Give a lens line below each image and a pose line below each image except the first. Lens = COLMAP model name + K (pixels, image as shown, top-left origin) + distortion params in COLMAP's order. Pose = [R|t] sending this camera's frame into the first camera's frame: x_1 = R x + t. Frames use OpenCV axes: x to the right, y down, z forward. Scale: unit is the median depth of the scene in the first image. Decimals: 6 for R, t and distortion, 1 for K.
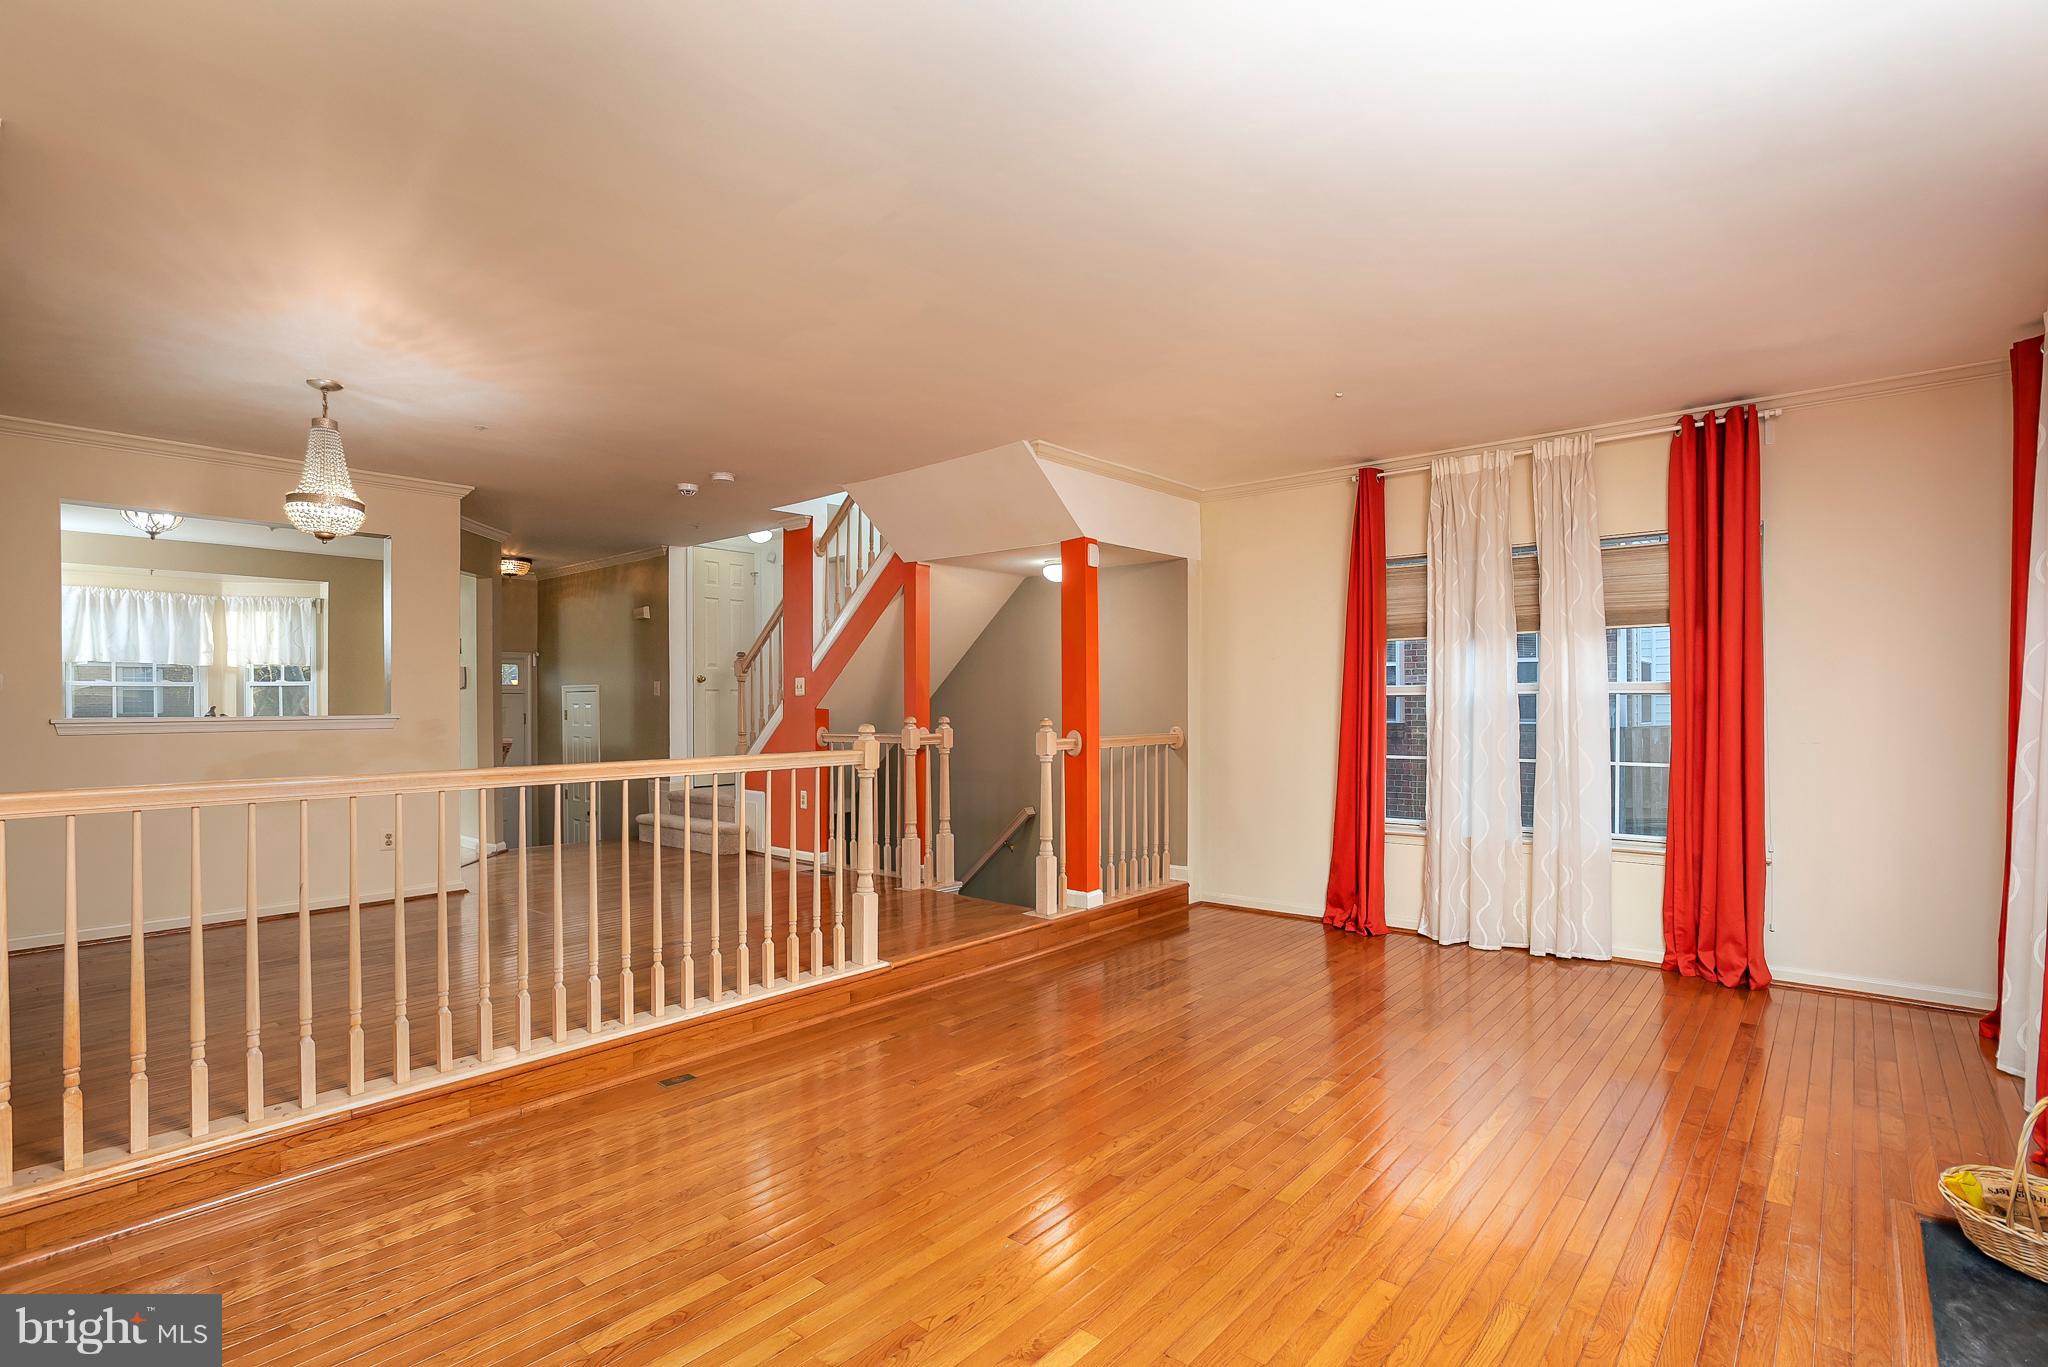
lens RADIAL K [[966.5, 0, 1028.1], [0, 966.5, 692.2], [0, 0, 1]] dist [-0.068827, 0.028418]
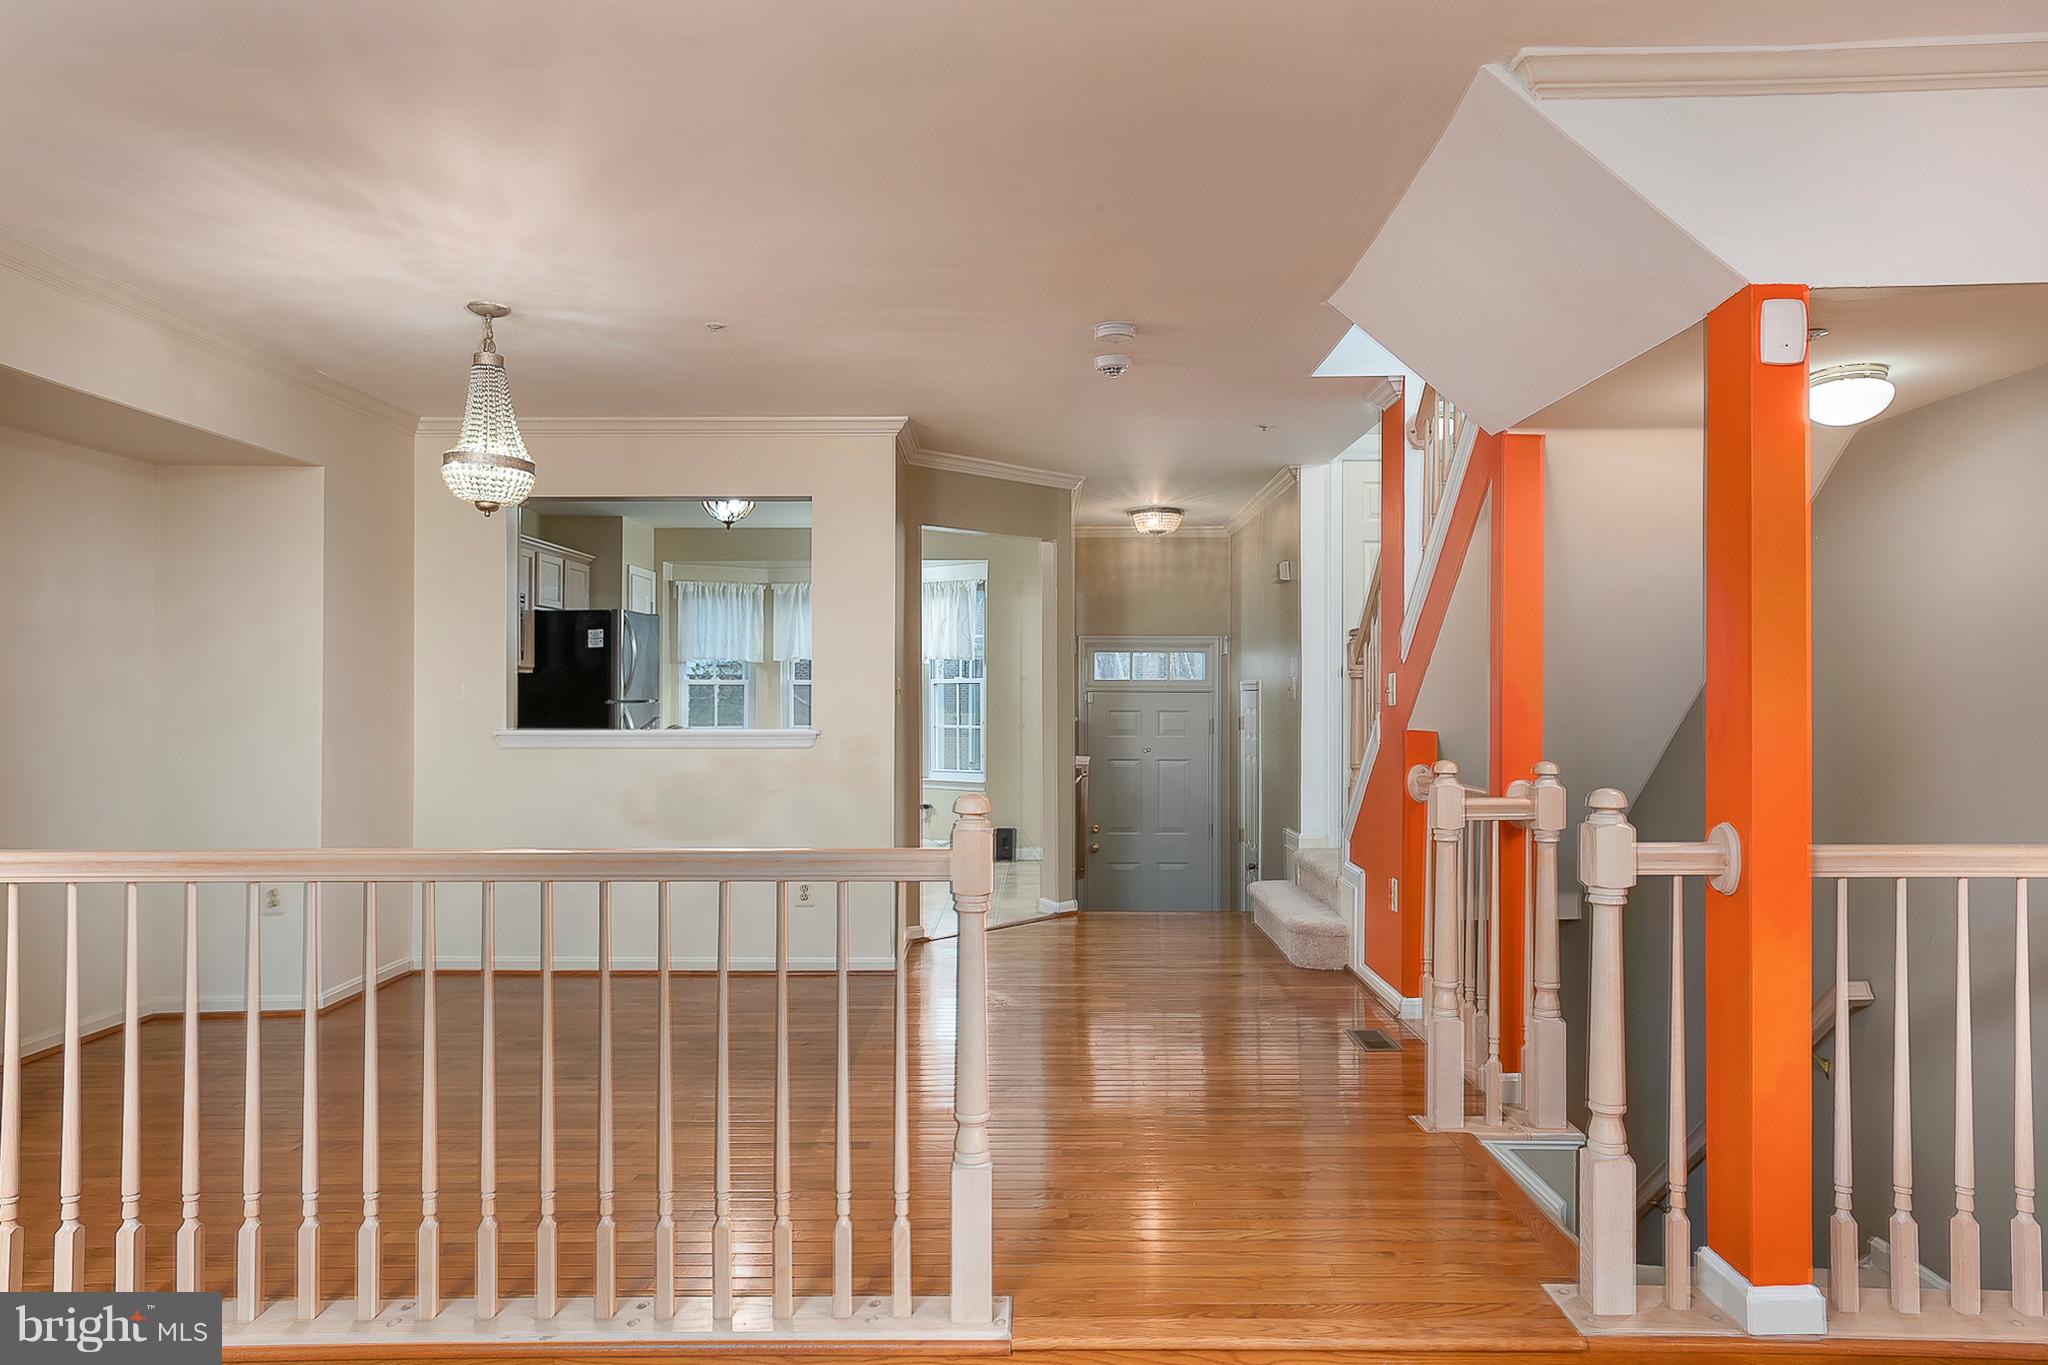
lens RADIAL K [[1272.7, 0, 1026.2], [0, 1272.7, 697.6], [0, 0, 1]] dist [0.035451, -0.000995]
pose [[0.657772, 0.004371, -0.753204, 0.242783], [0.009597, 0.999853, 0.014183, -0.018405], [0.753156, -0.016558, 0.657634, 0.482456]]
